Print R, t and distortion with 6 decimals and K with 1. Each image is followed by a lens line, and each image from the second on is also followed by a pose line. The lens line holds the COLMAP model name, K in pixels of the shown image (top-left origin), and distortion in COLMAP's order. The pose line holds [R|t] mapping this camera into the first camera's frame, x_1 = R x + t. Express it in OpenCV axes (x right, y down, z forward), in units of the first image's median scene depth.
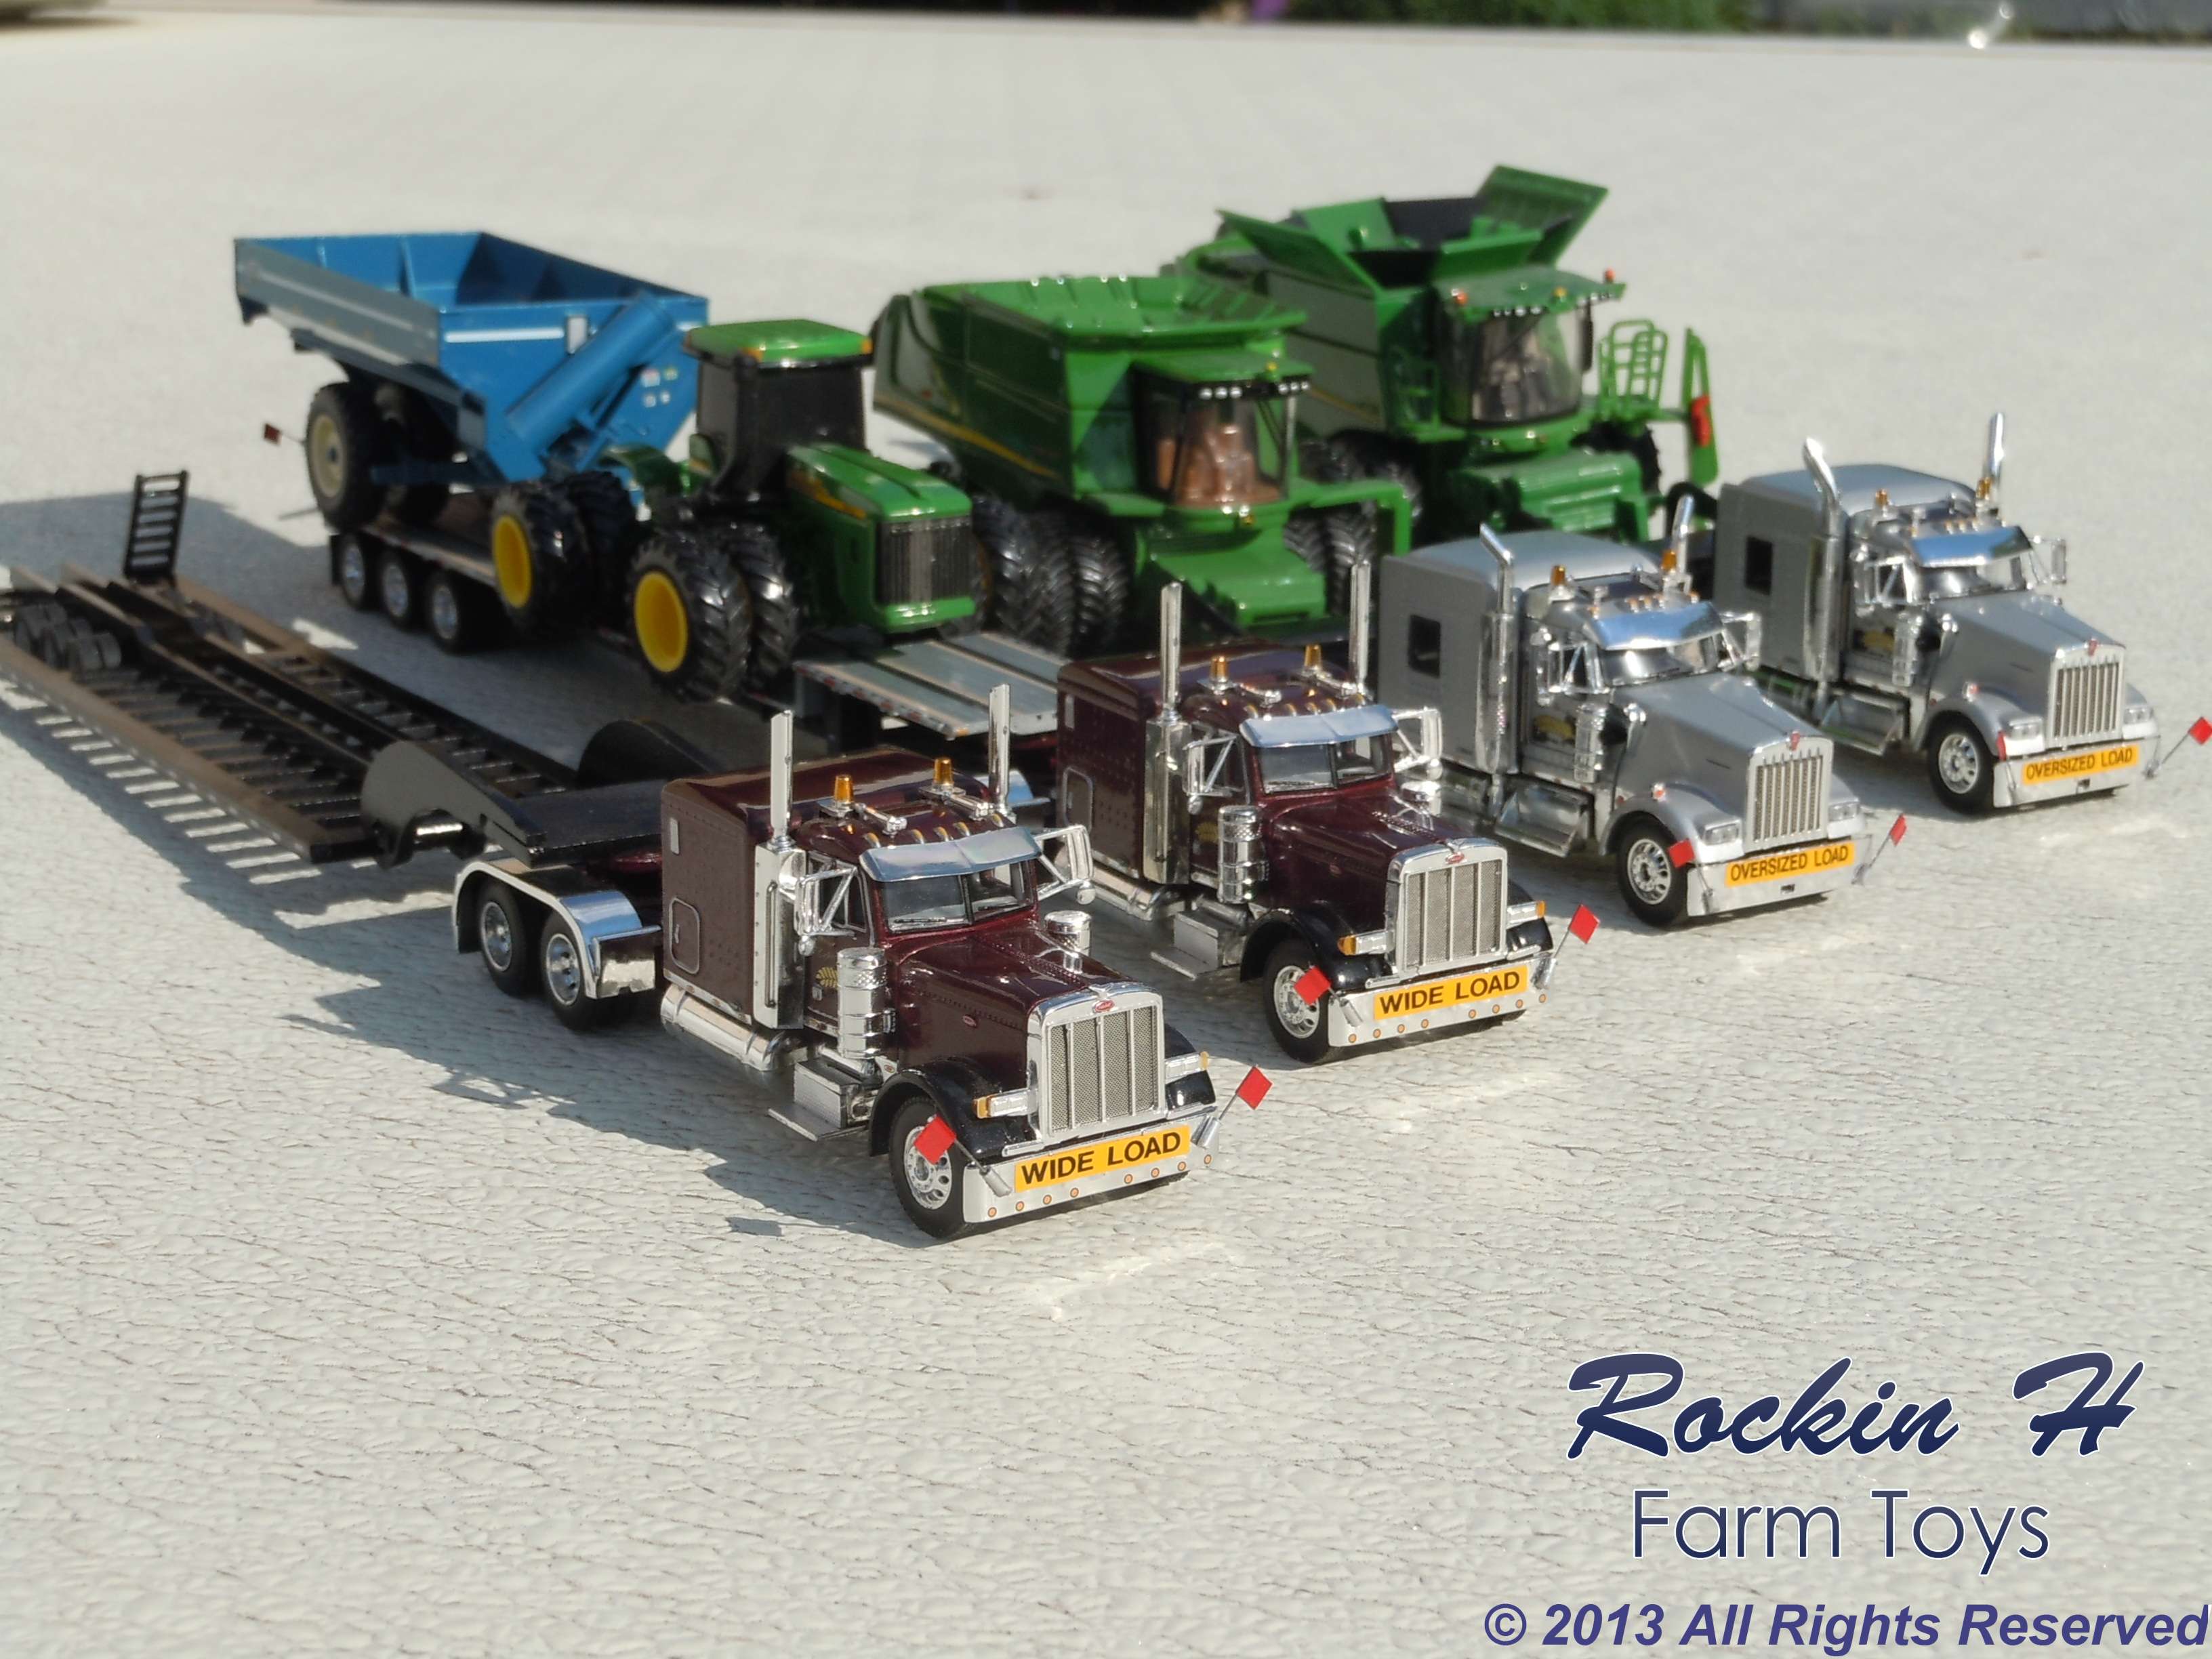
lens RADIAL K [[4076.3, 0, 1118.4], [0, 4076.3, 829.9], [0, 0, 1]] dist [-0.034300, 0.000000]
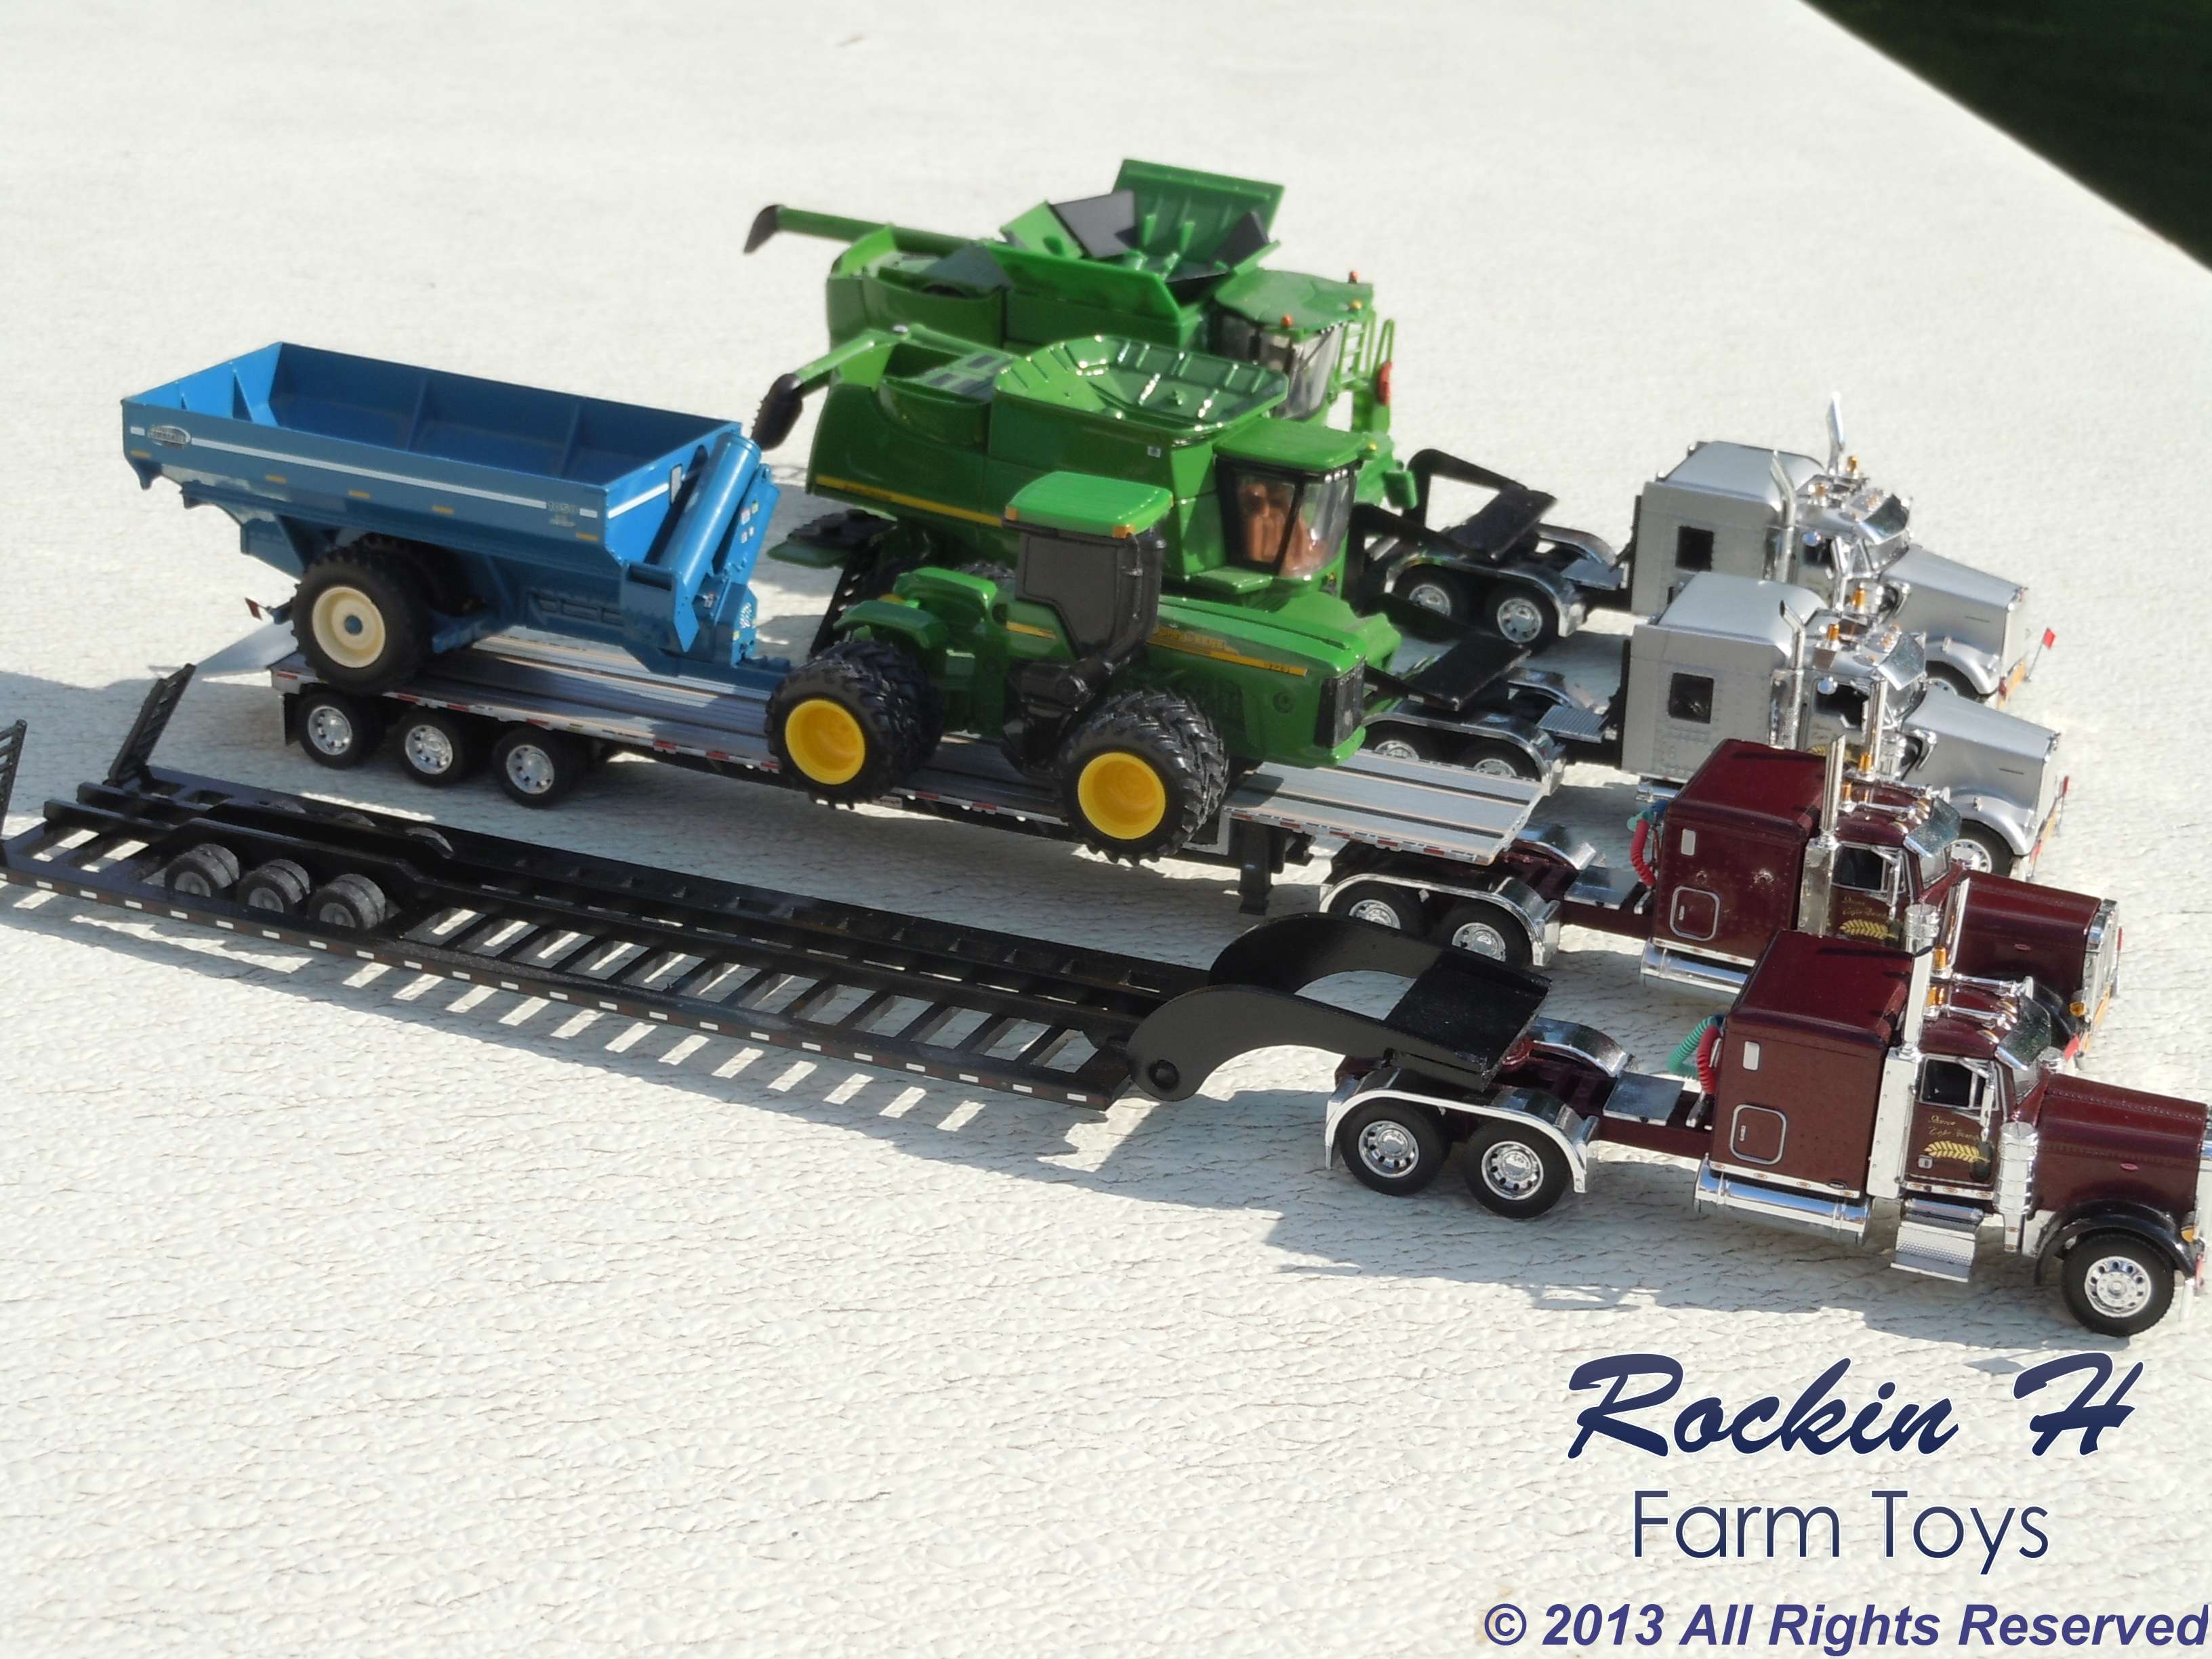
lens RADIAL K [[4076.3, 0, 1100.9], [0, 4076.3, 827.9], [0, 0, 1]] dist [-0.034300, 0.000000]
pose [[0.822903, -0.193679, 0.534152, -0.780974], [0.123145, 0.978558, 0.165103, -0.249134], [-0.554676, -0.070085, 0.829110, 0.128848]]
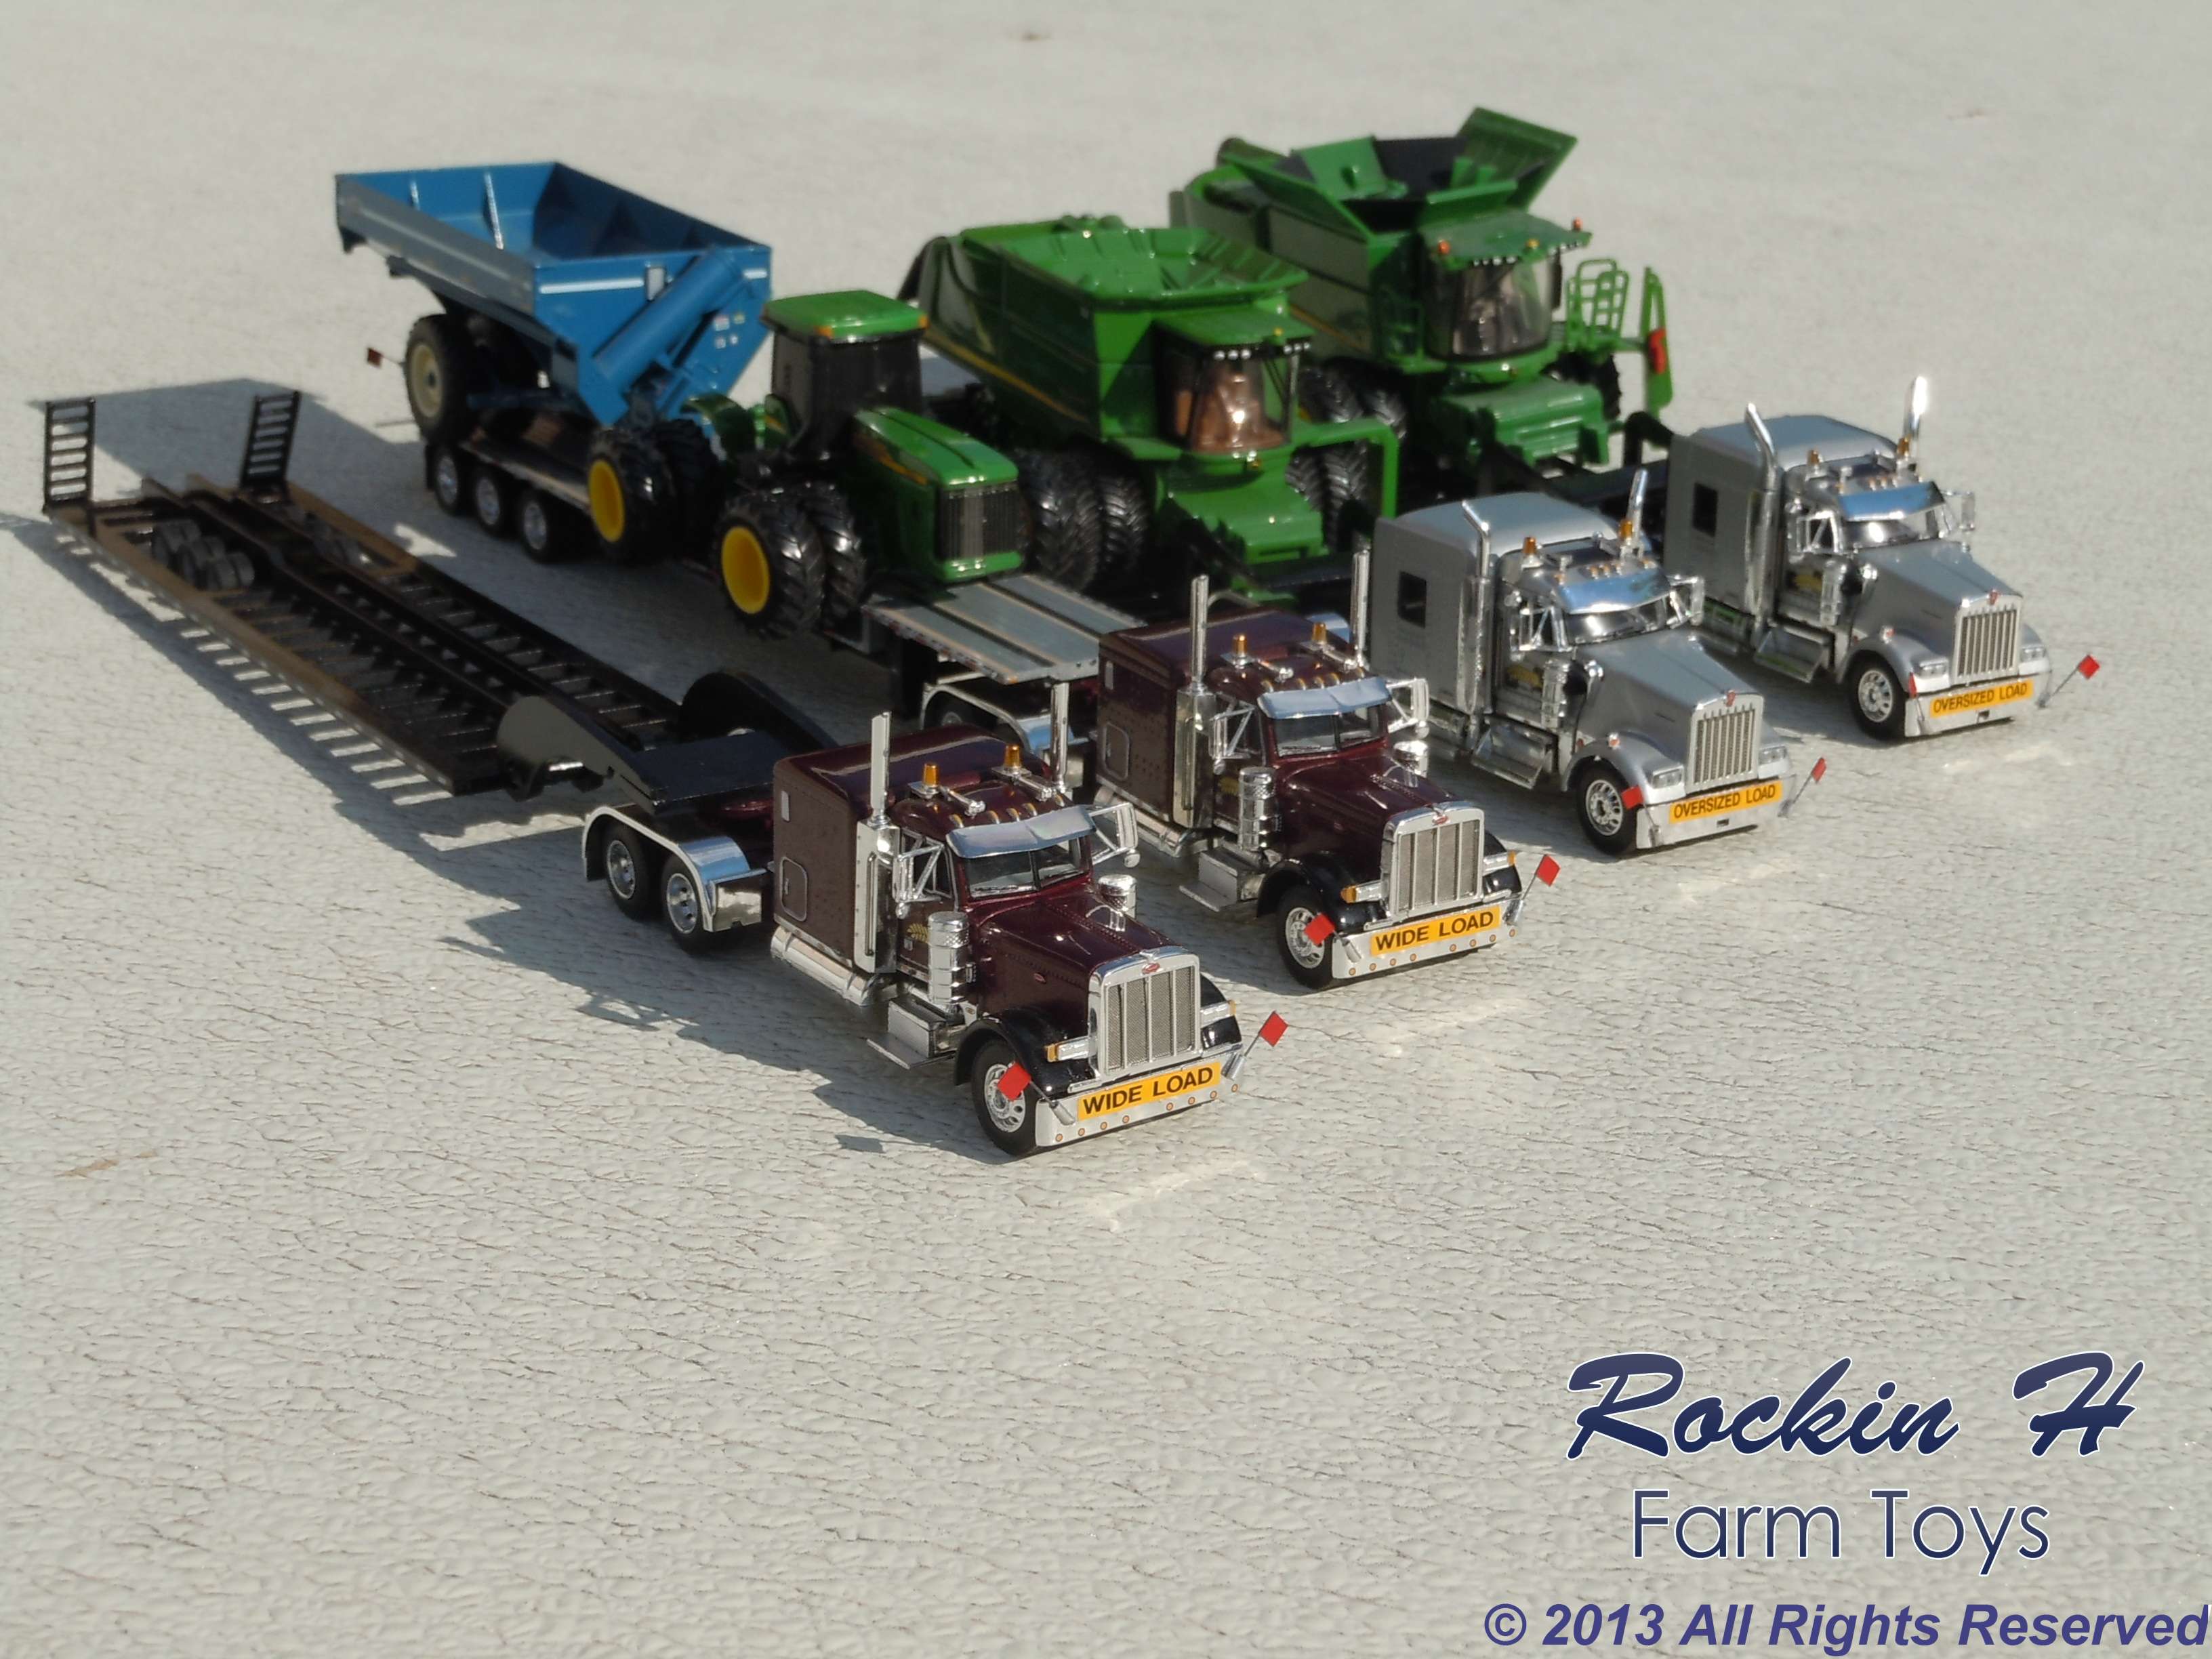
lens RADIAL K [[4076.3, 0, 1119.0], [0, 4076.3, 829.1], [0, 0, 1]] dist [-0.034300, 0.000000]
pose [[0.999927, 0.005230, 0.010867, -0.021947], [-0.006014, 0.997288, 0.073351, -0.071280], [-0.010454, -0.073411, 0.997247, -0.167237]]
